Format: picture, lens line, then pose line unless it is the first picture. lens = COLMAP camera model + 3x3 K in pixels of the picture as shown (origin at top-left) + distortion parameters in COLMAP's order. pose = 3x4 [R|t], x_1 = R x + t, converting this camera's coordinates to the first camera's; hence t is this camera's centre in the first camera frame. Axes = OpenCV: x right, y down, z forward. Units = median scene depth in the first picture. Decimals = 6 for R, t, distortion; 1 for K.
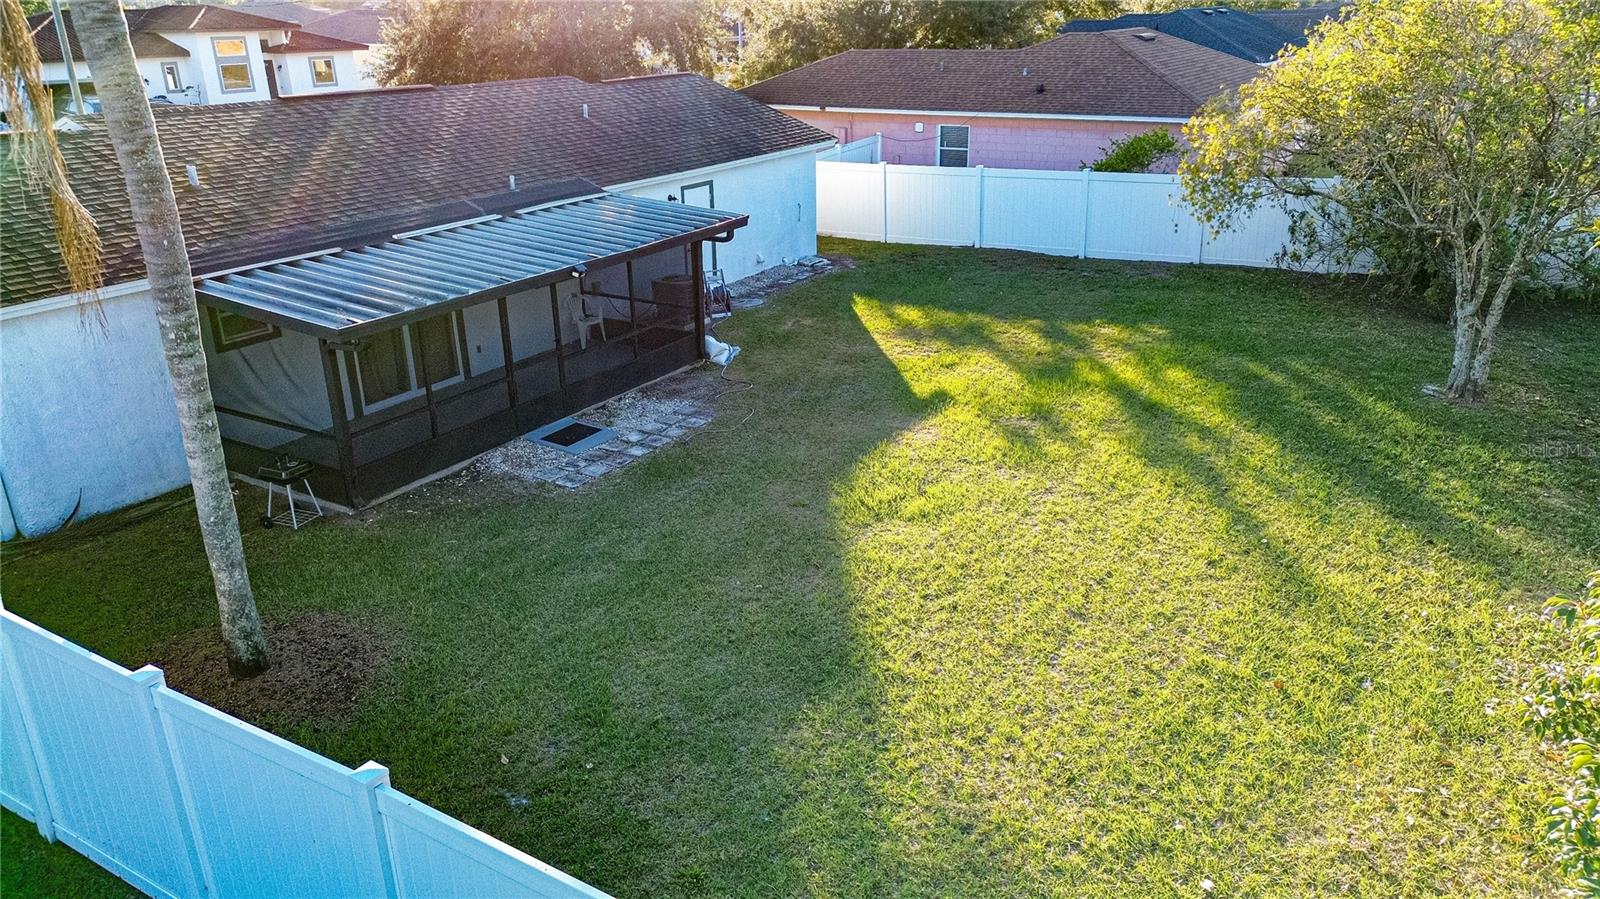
lens RADIAL K [[1129.1, 0, 808.6], [0, 1129.1, 444.7], [0, 0, 1]] dist [0.105091, -0.124949]
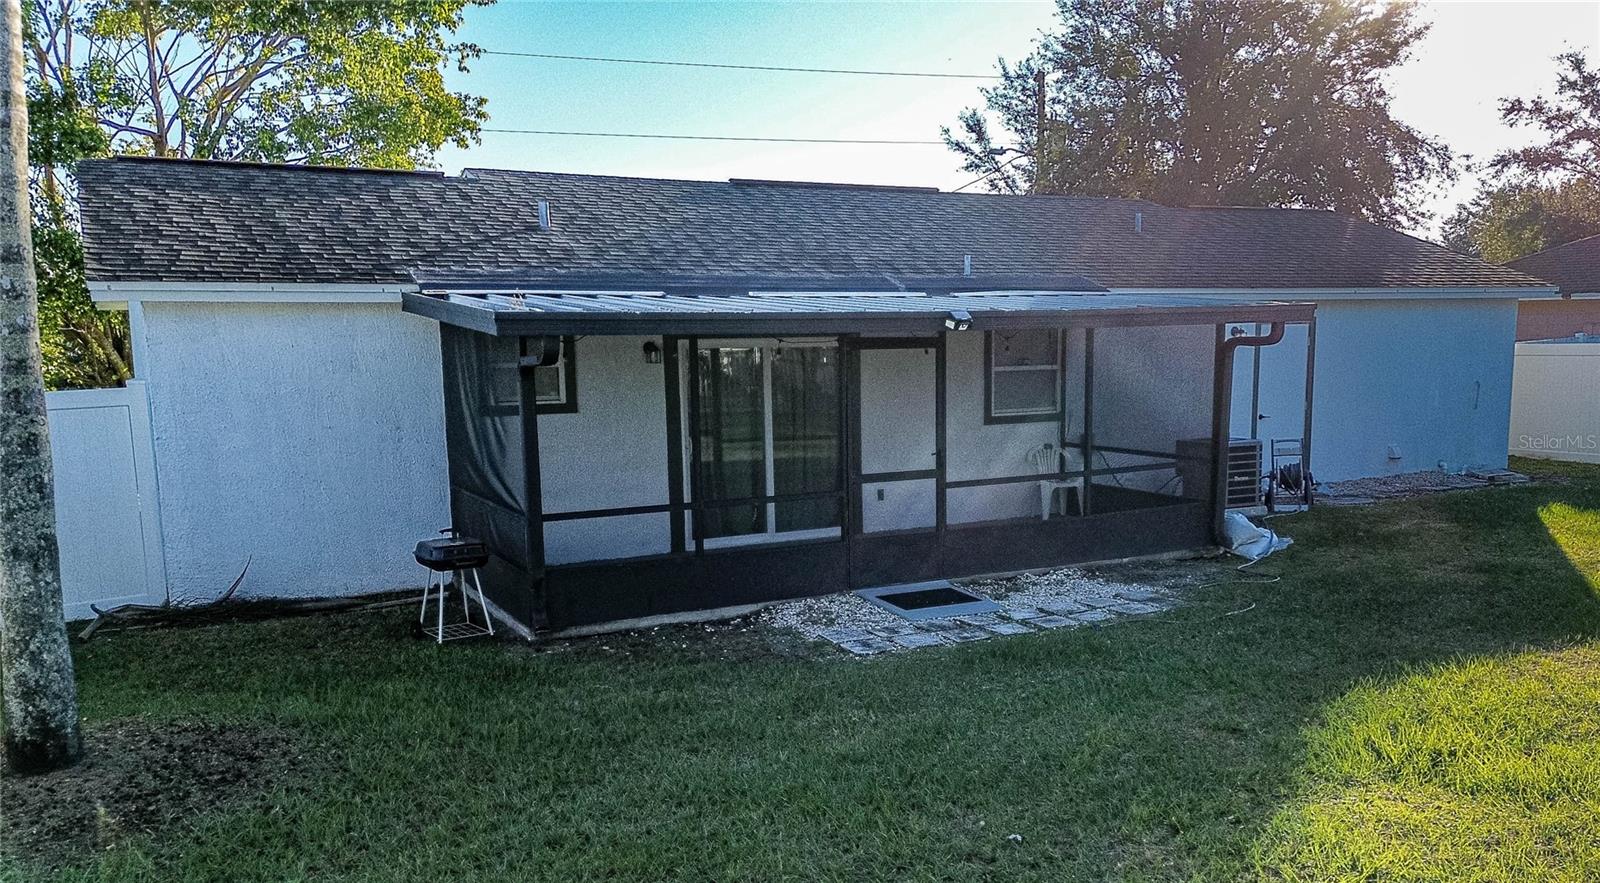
lens RADIAL K [[1318.8, 0, 870.9], [0, 1318.8, 527.7], [0, 0, 1]] dist [0.114496, -0.196991]
pose [[0.870649, 0.078448, -0.485609, 0.105994], [-0.178154, 0.970469, -0.162638, 0.075601], [0.458510, 0.228114, 0.858914, 0.375255]]
